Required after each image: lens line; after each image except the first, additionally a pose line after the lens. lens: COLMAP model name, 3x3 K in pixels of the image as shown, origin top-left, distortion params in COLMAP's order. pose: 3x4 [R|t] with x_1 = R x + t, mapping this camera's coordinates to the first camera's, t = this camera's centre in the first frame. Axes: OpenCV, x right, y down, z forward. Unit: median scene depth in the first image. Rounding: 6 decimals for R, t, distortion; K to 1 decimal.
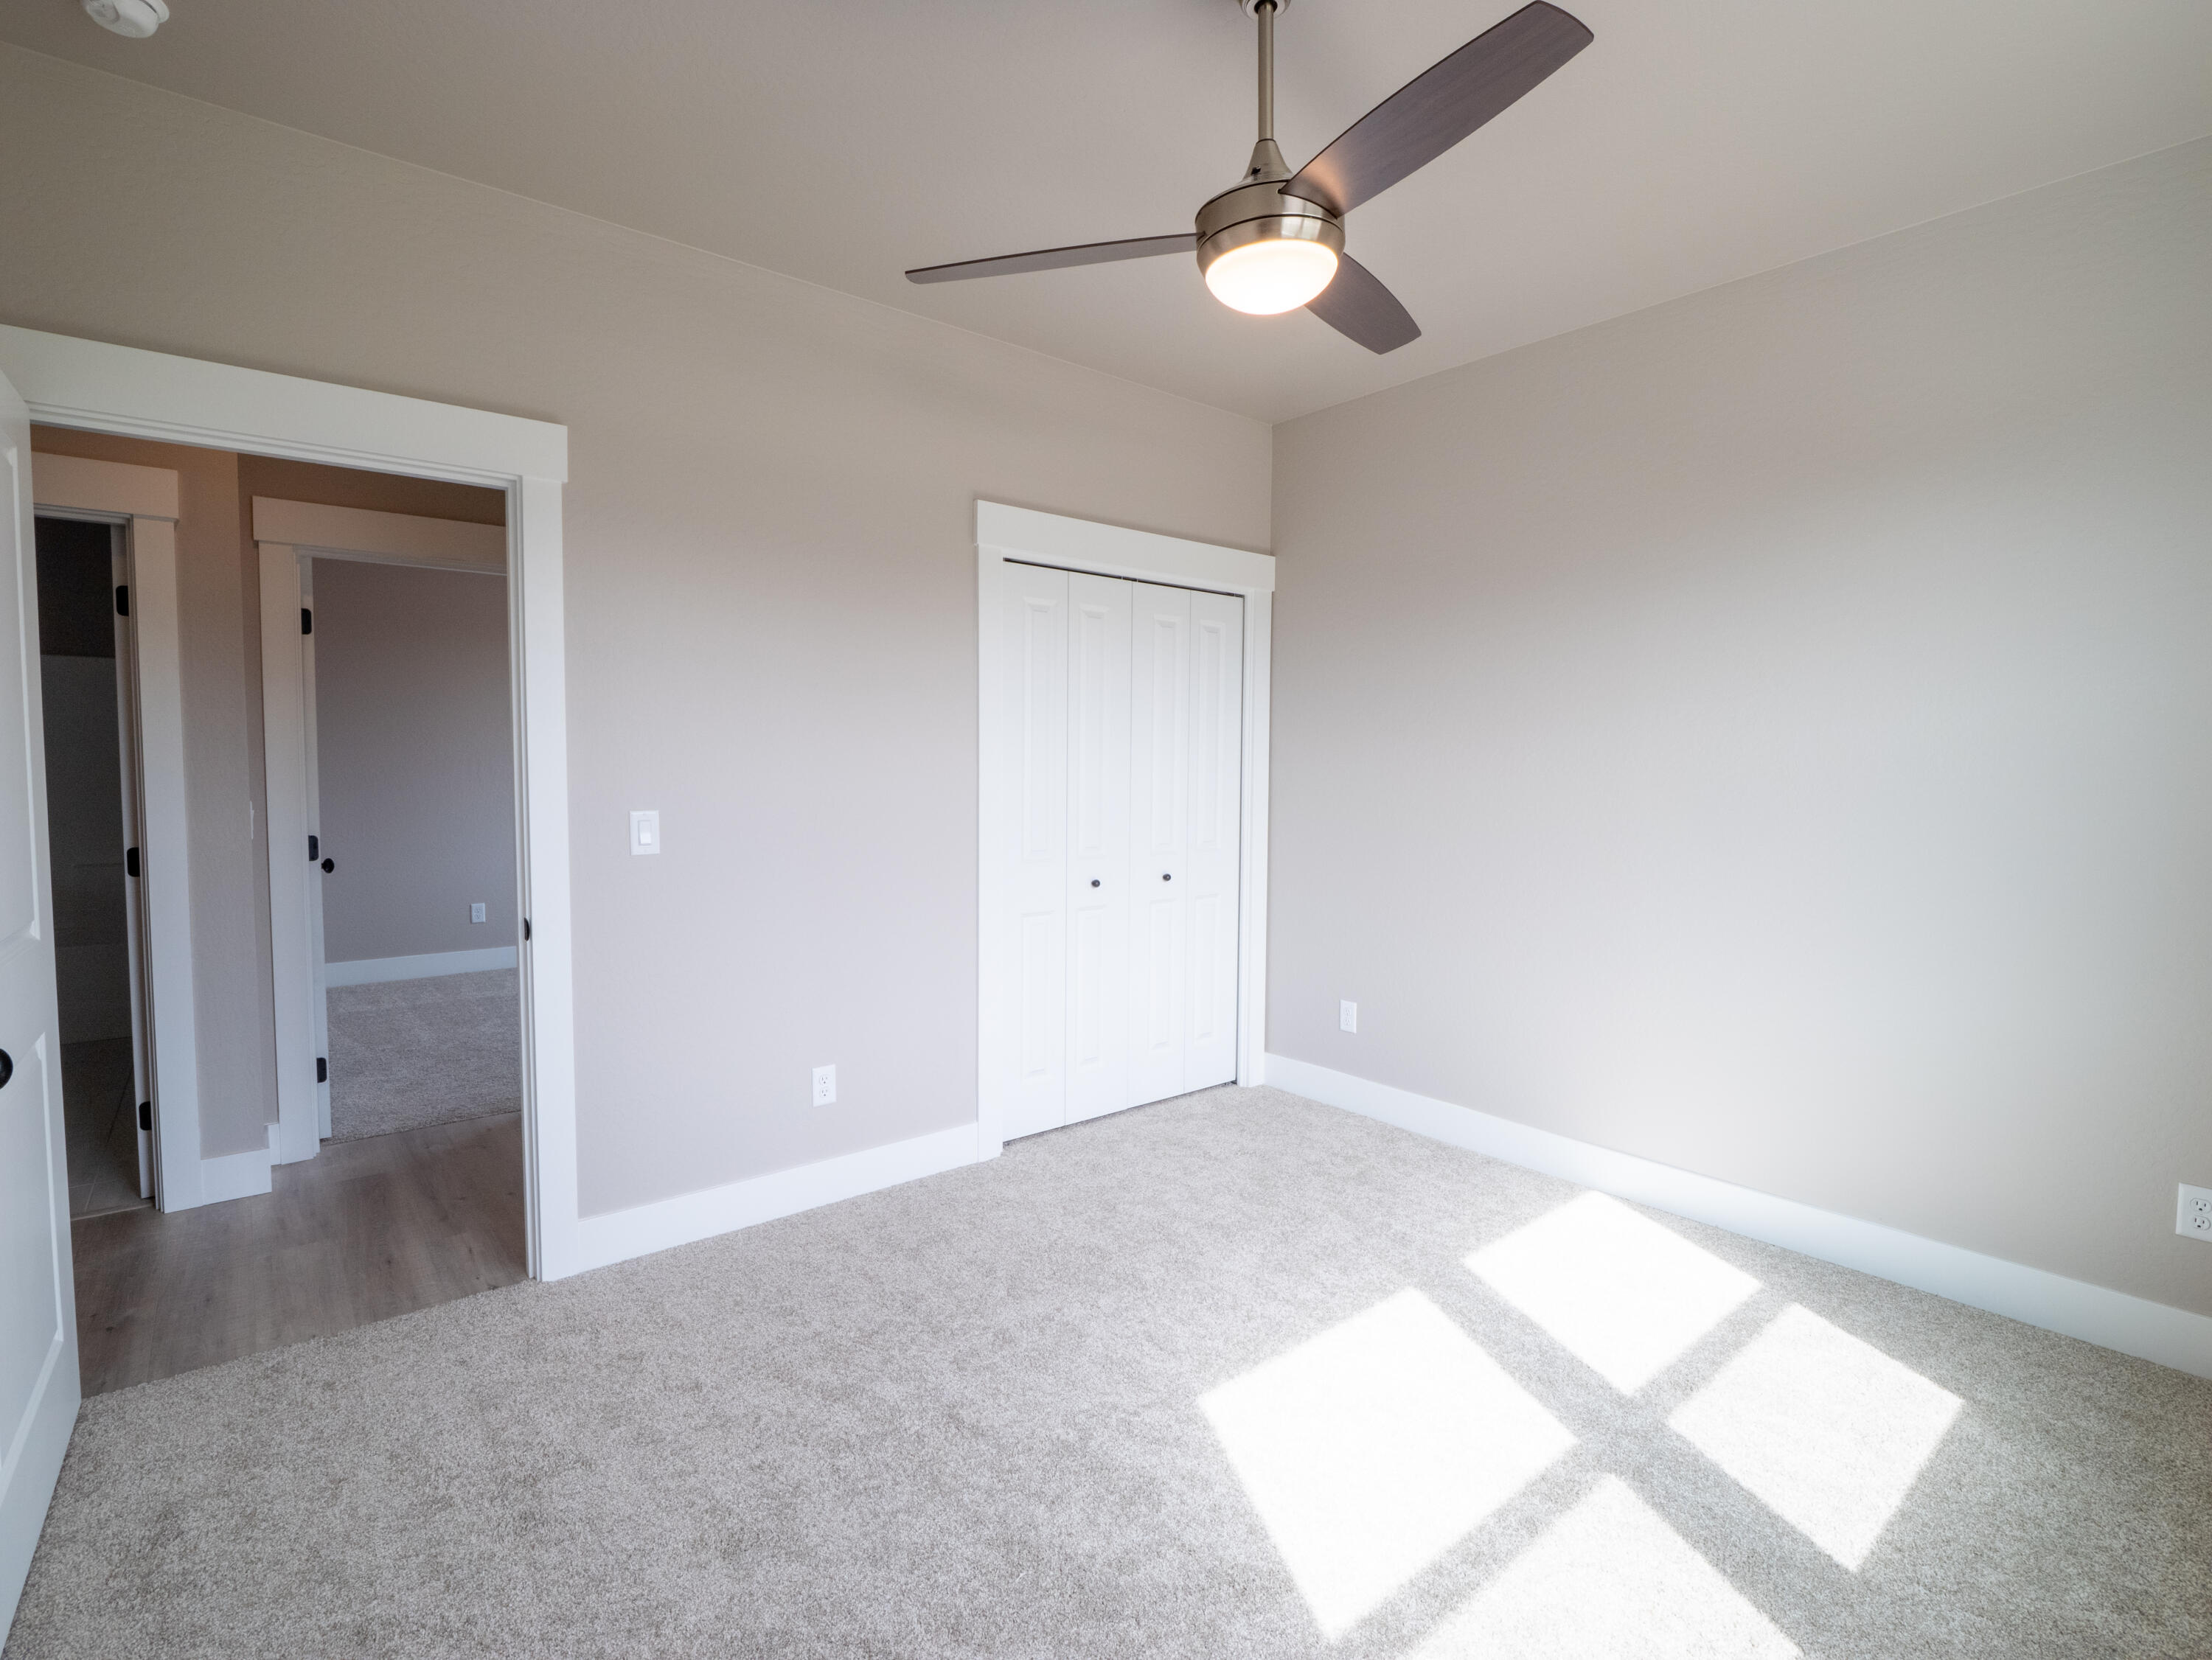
lens RADIAL K [[1069.0, 0, 1102.5], [0, 1069.0, 822.8], [0, 0, 1]] dist [-0.012788, -0.001361]
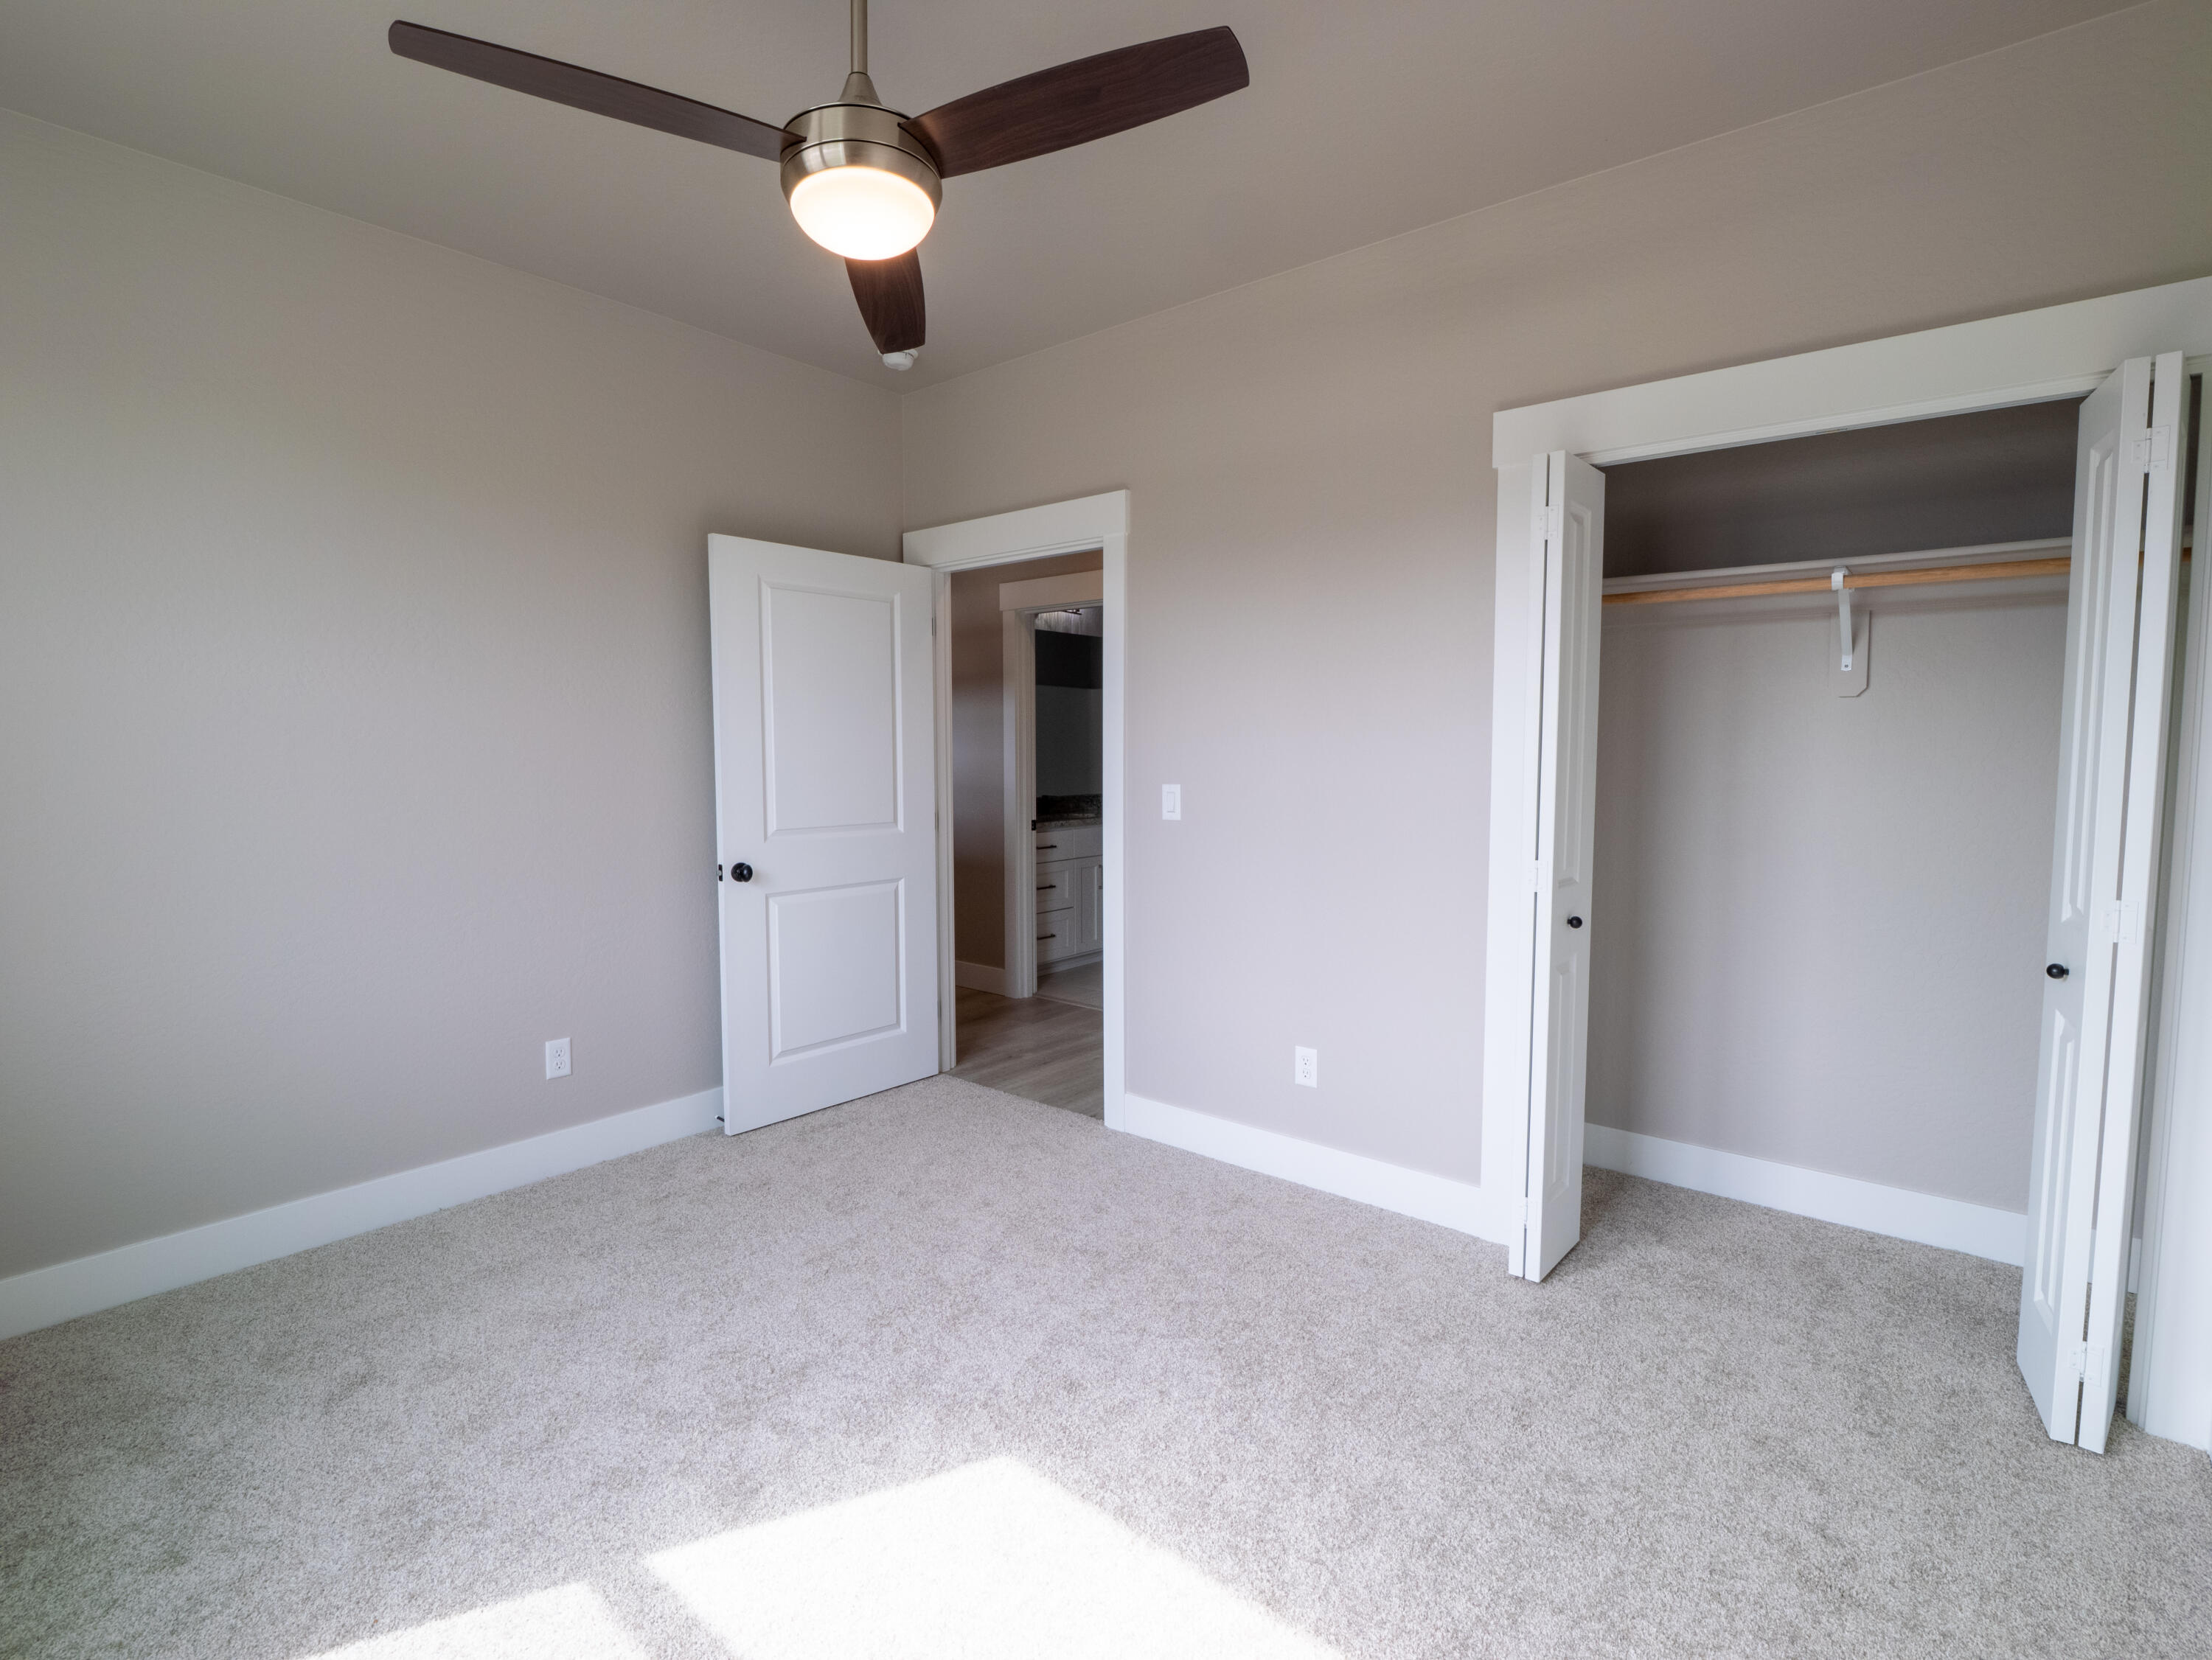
lens RADIAL K [[1055.9, 0, 1109.5], [0, 1055.9, 828.4], [0, 0, 1]] dist [-0.012842, -0.000844]
pose [[0.187450, 0.074312, -0.979459, 0.655794], [-0.051739, 0.996497, 0.065703, -0.032265], [0.980911, 0.038360, 0.190638, 0.619841]]
